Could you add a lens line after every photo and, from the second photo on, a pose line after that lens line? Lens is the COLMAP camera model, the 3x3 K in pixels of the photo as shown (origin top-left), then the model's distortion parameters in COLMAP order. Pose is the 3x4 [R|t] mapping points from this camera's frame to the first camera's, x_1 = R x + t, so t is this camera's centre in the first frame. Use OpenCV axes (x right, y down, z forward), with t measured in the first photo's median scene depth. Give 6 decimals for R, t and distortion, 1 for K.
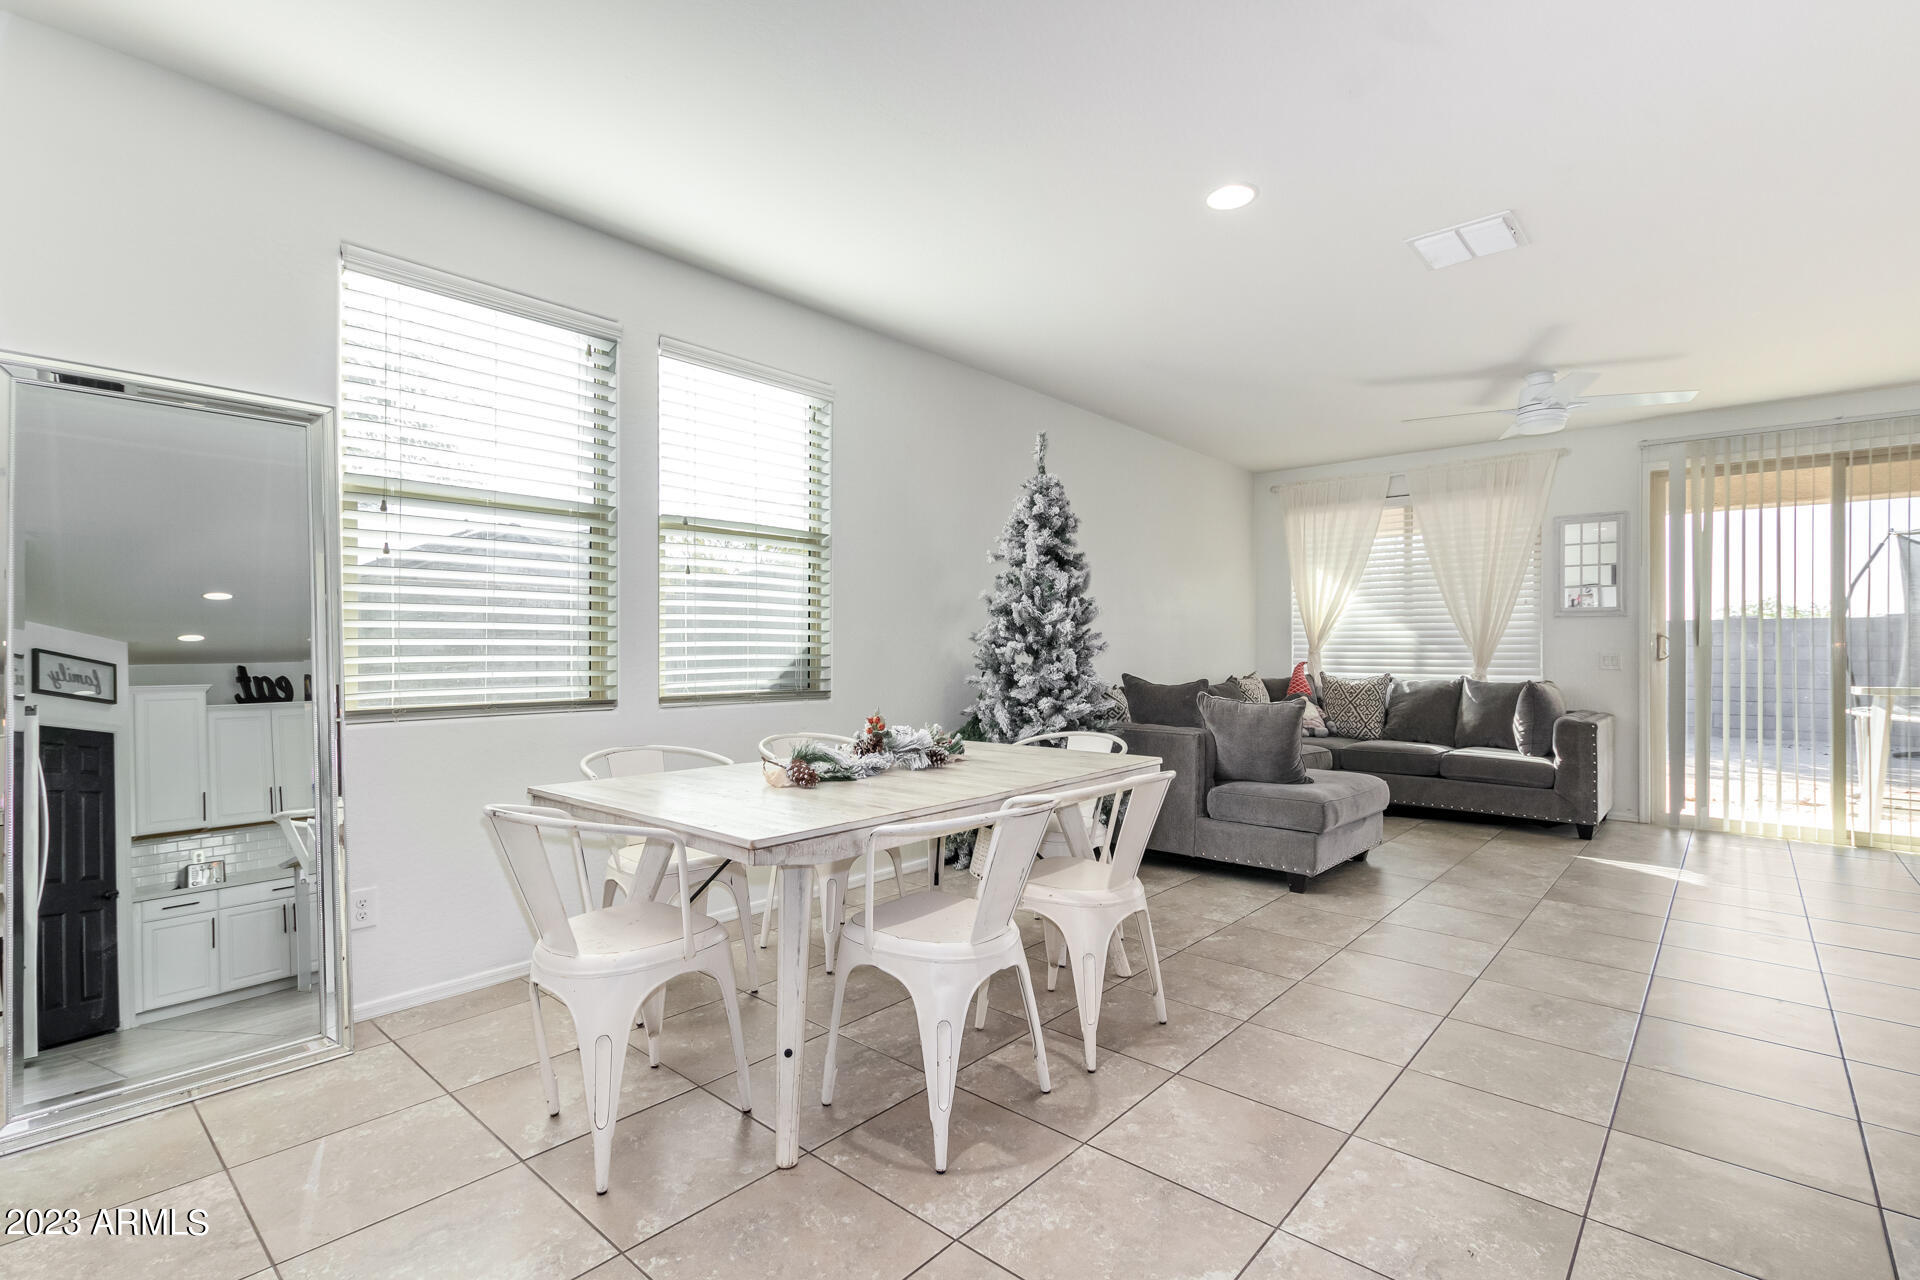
lens RADIAL K [[869.0, 0, 954.9], [0, 869.0, 643.6], [0, 0, 1]] dist [0.002414, 0.000272]
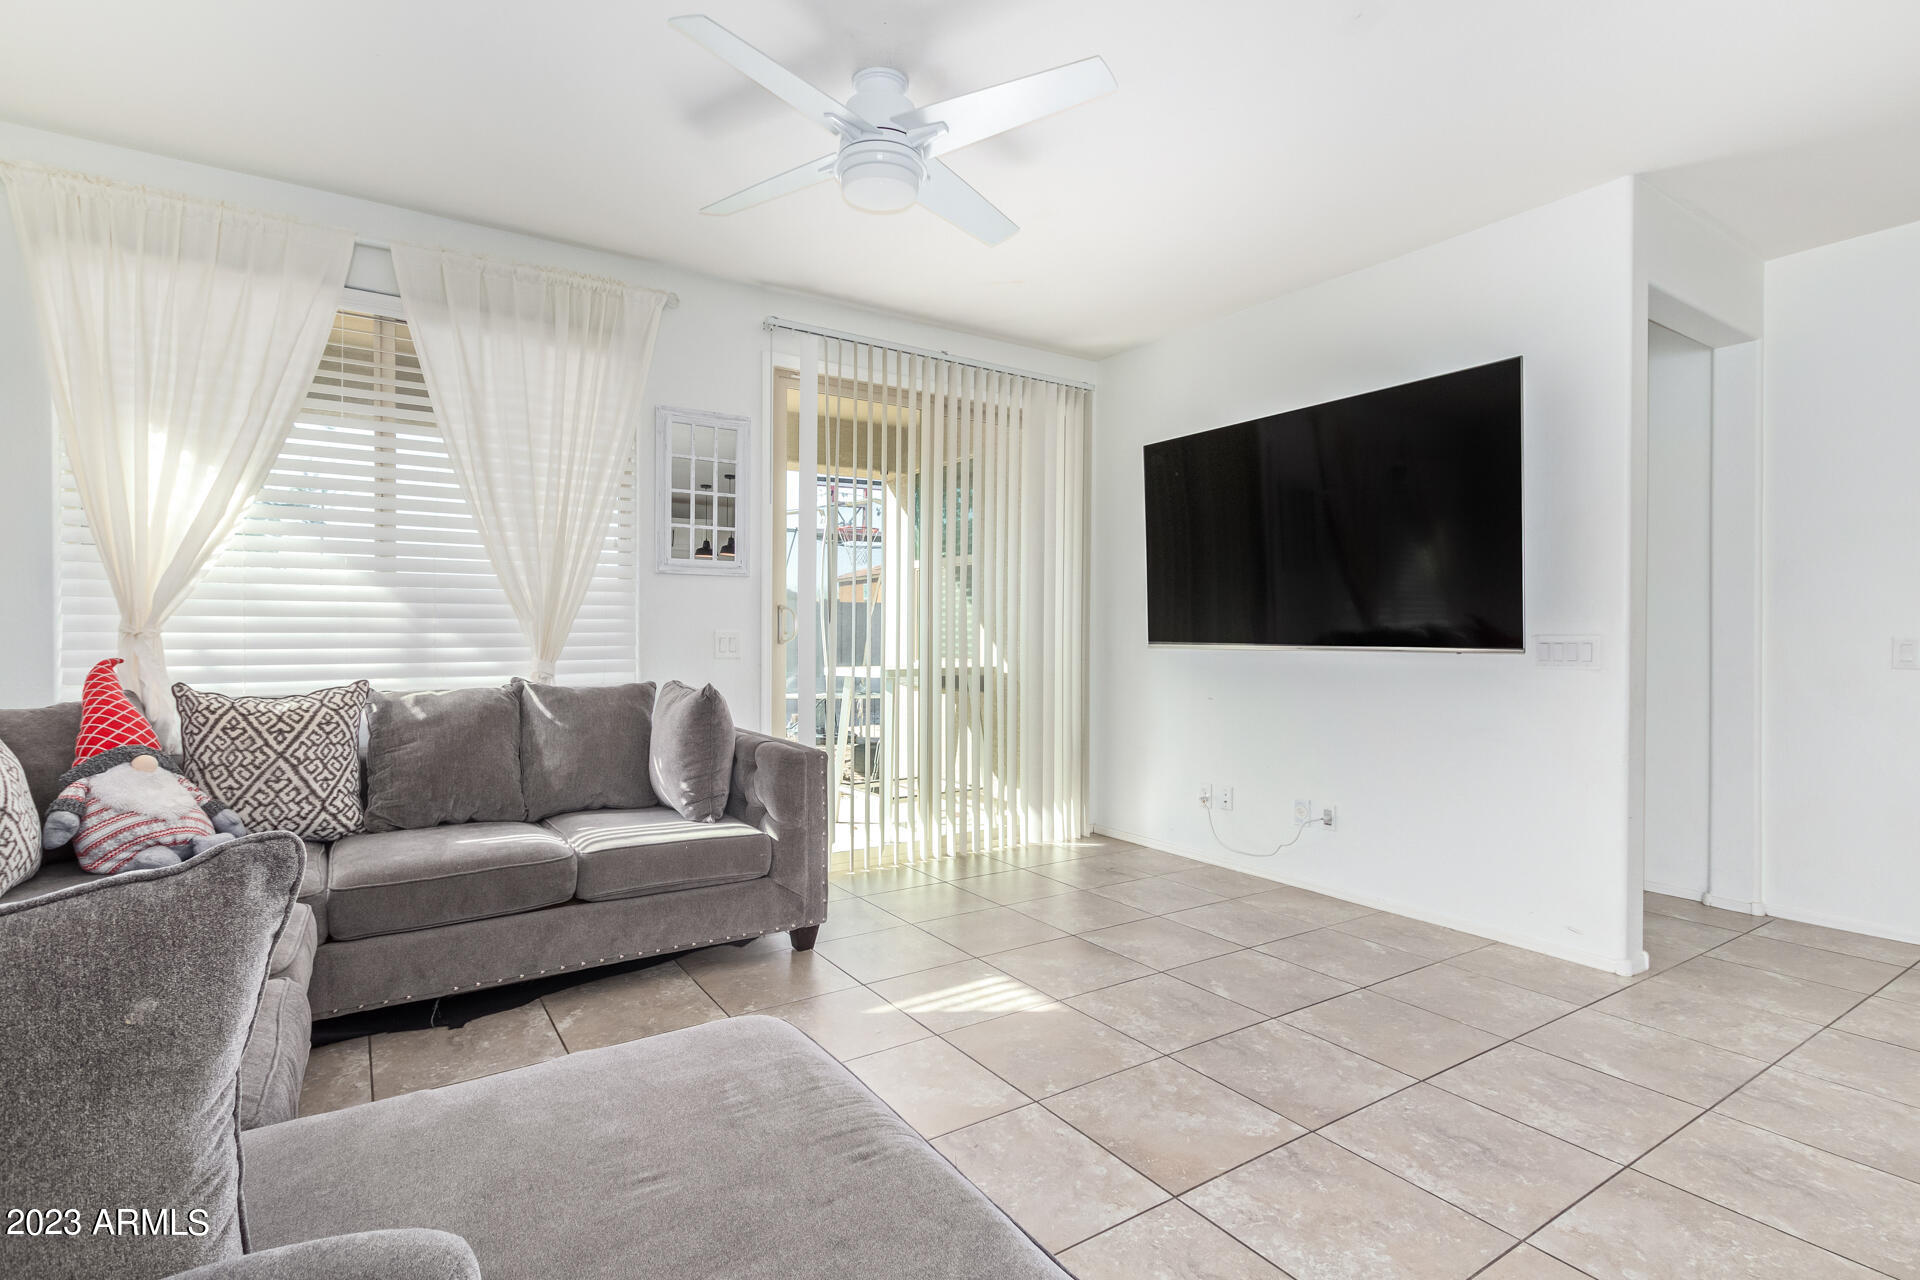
lens RADIAL K [[914.2, 0, 944.5], [0, 914.2, 633.9], [0, 0, 1]] dist [0.014297, -0.006280]
pose [[0.260656, 0.000190, 0.965432, 0.125360], [-0.006637, 0.999977, 0.001596, 0.008349], [-0.965409, -0.006823, 0.260651, 0.610565]]
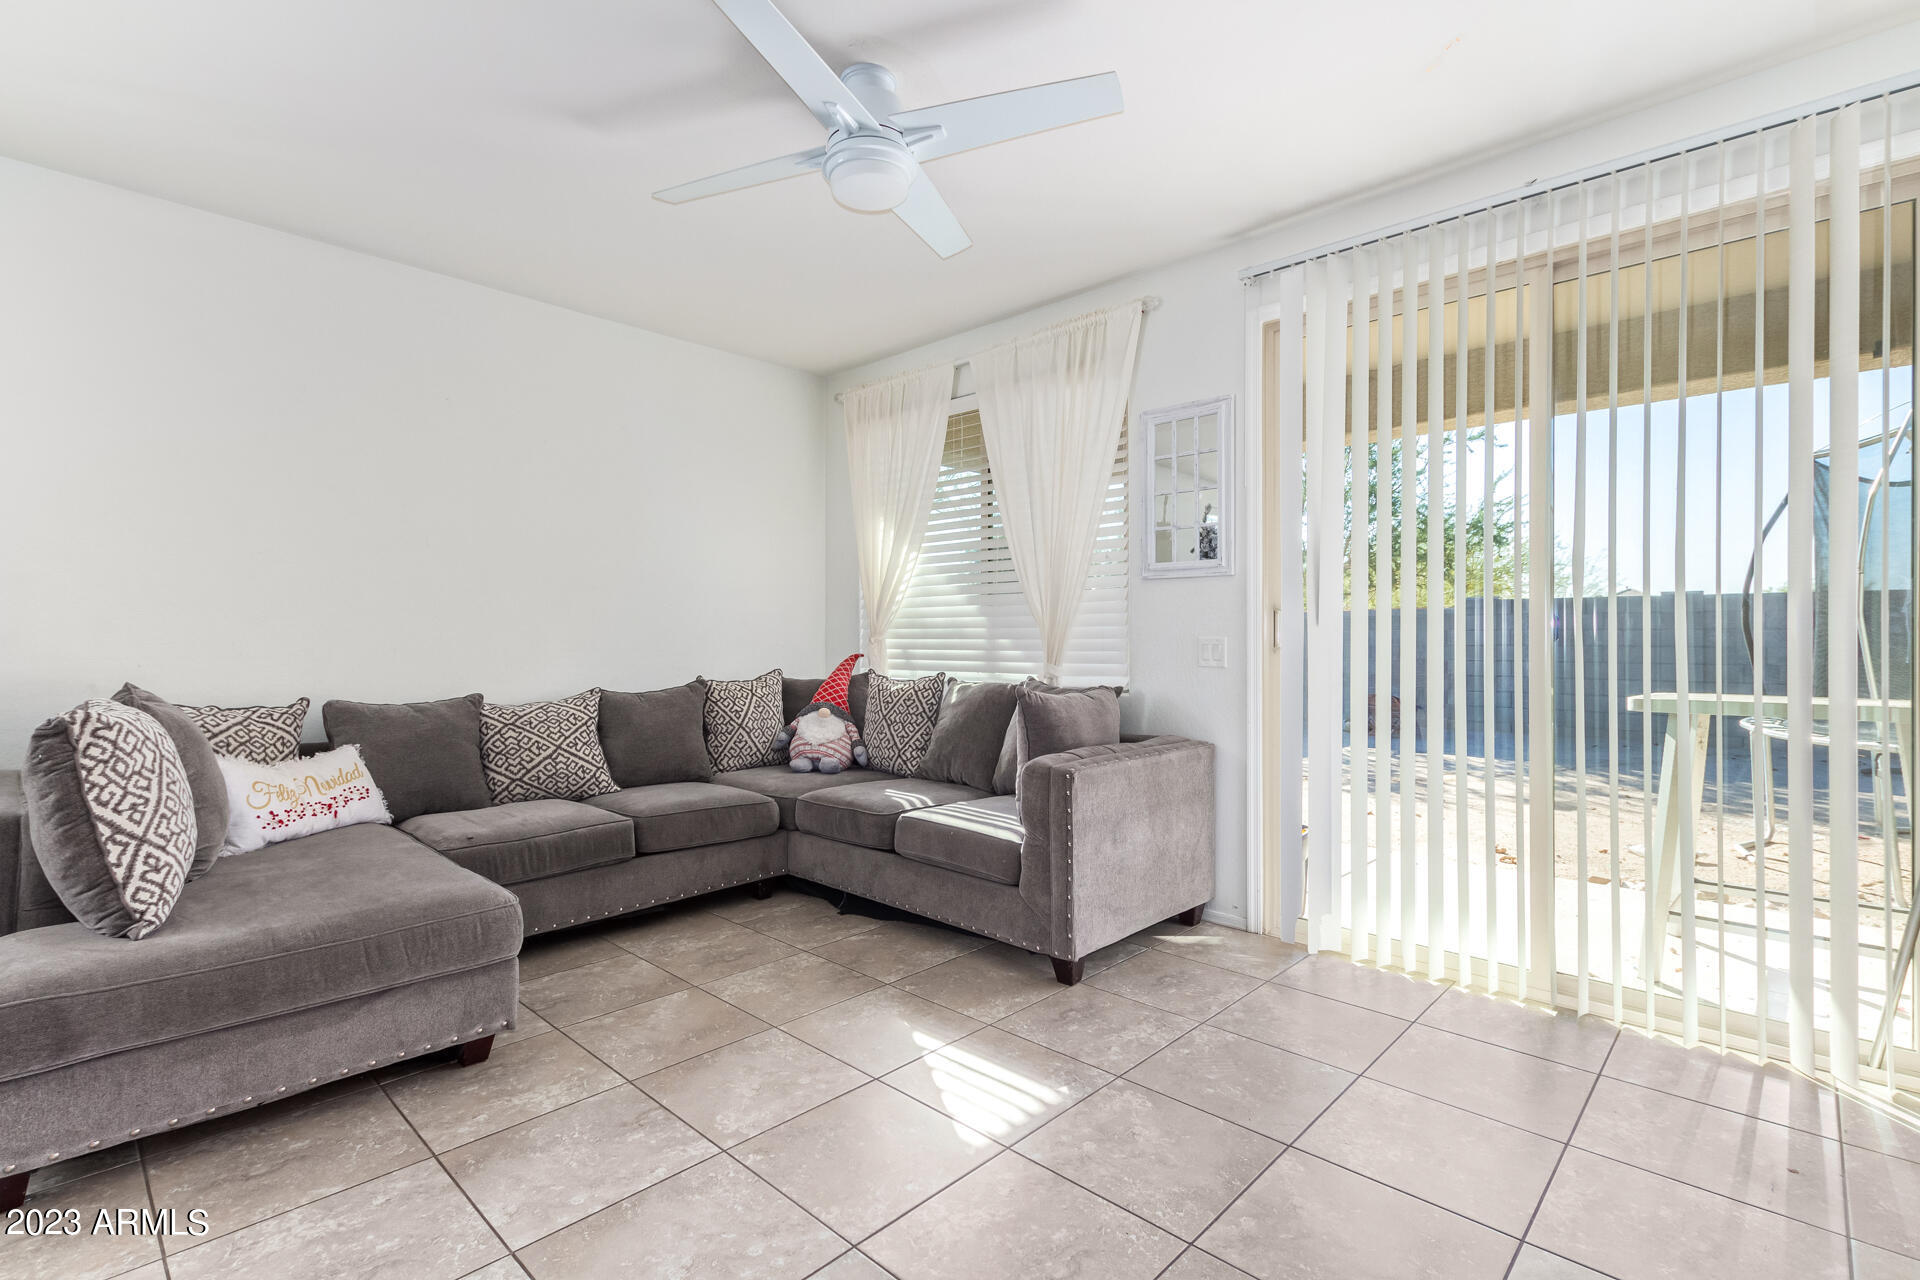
lens RADIAL K [[869.0, 0, 949.4], [0, 869.0, 639.3], [0, 0, 1]] dist [0.002414, 0.000272]
pose [[0.999681, 0.004204, -0.024886, 0.542038], [-0.004118, 0.999985, 0.003499, 0.008156], [0.024900, -0.003395, 0.999684, 0.375916]]
